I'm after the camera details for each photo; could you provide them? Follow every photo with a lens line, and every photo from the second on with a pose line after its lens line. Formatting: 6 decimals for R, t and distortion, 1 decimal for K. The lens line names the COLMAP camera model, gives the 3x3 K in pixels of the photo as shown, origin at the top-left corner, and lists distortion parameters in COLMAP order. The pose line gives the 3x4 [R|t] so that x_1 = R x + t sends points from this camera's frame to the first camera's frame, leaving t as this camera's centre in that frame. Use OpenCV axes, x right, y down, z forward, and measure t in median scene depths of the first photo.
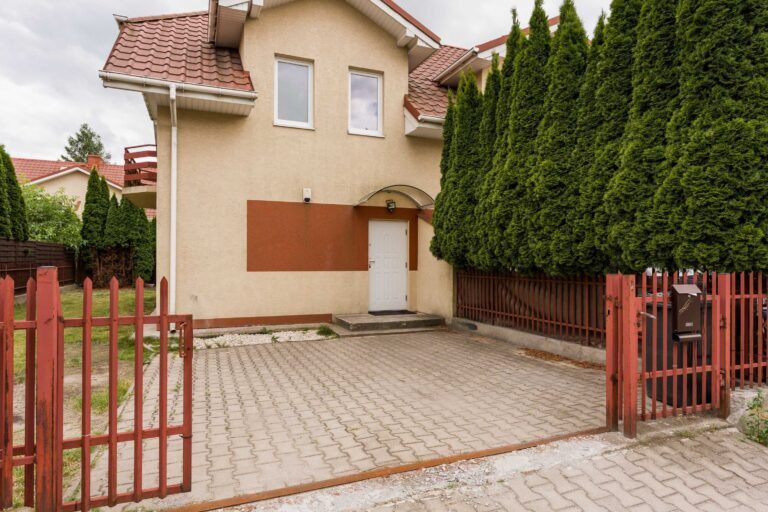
lens RADIAL K [[426.1, 0, 384.0], [0, 426.1, 256.0], [0, 0, 1]] dist [0.007568, -0.001416]
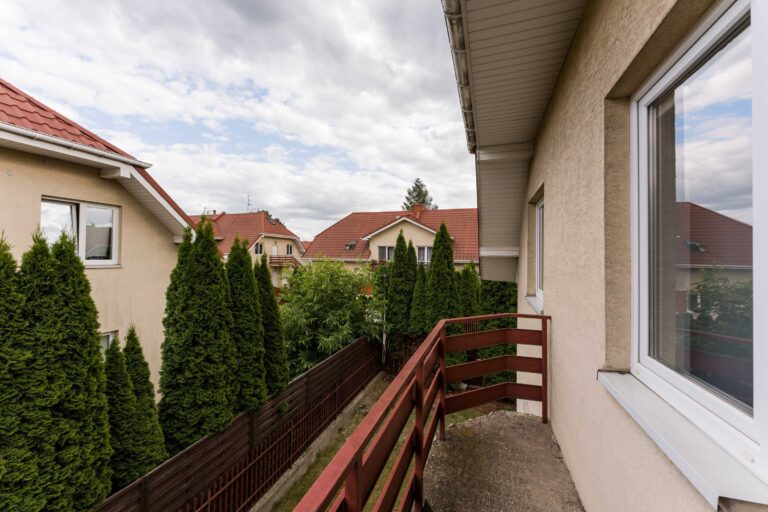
lens RADIAL K [[314.1, 0, 384.0], [0, 314.1, 256.0], [0, 0, 1]] dist [-0.000188, -0.000125]
pose [[0.745006, -0.001073, -0.667057, -0.734993], [-0.003755, 0.999976, -0.005803, -0.390123], [0.667047, 0.006828, 0.744984, 1.300769]]
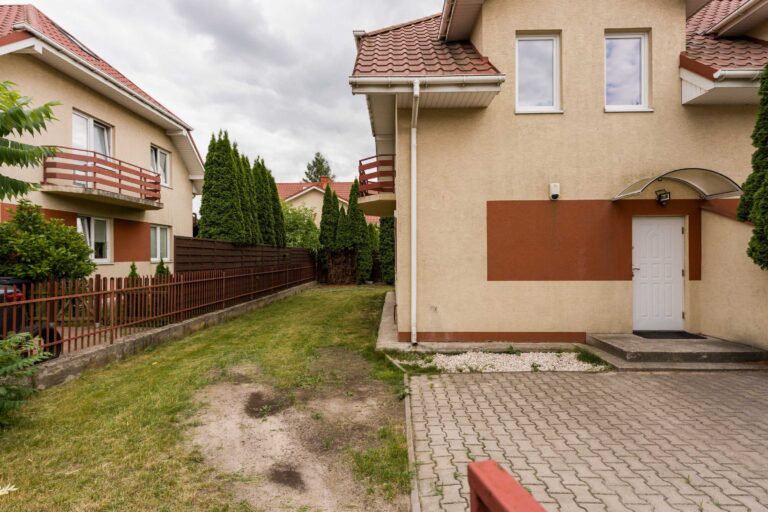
lens RADIAL K [[389.6, 0, 403.7], [0, 389.6, 255.6], [0, 0, 1]] dist [-0.000526, 0.000498]
pose [[0.924035, -0.008946, -0.382204, -0.161891], [0.011374, 0.999927, 0.004095, -0.021151], [0.382139, -0.008131, 0.924069, 0.168014]]
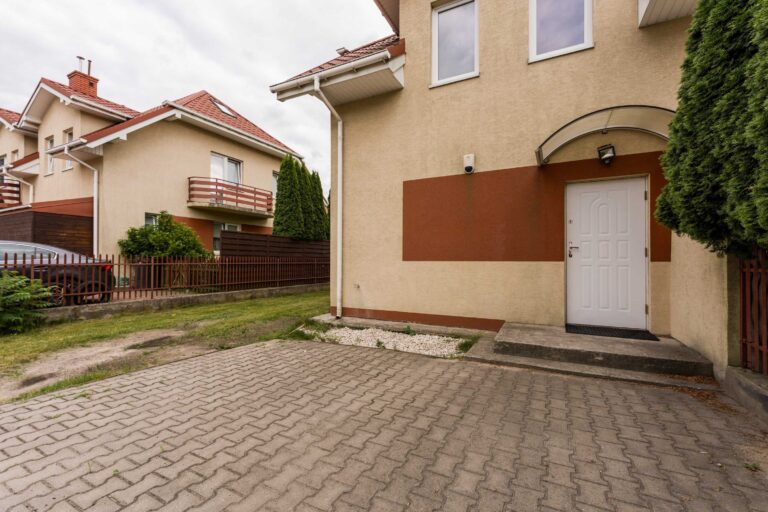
lens RADIAL K [[335.6, 0, 384.0], [0, 335.6, 256.0], [0, 0, 1]] dist [0.000016, 0.000023]
pose [[0.662610, -0.011333, -0.748878, 0.171702], [0.008146, 0.999935, -0.007924, 0.029638], [0.748920, -0.000850, 0.662660, 0.476291]]
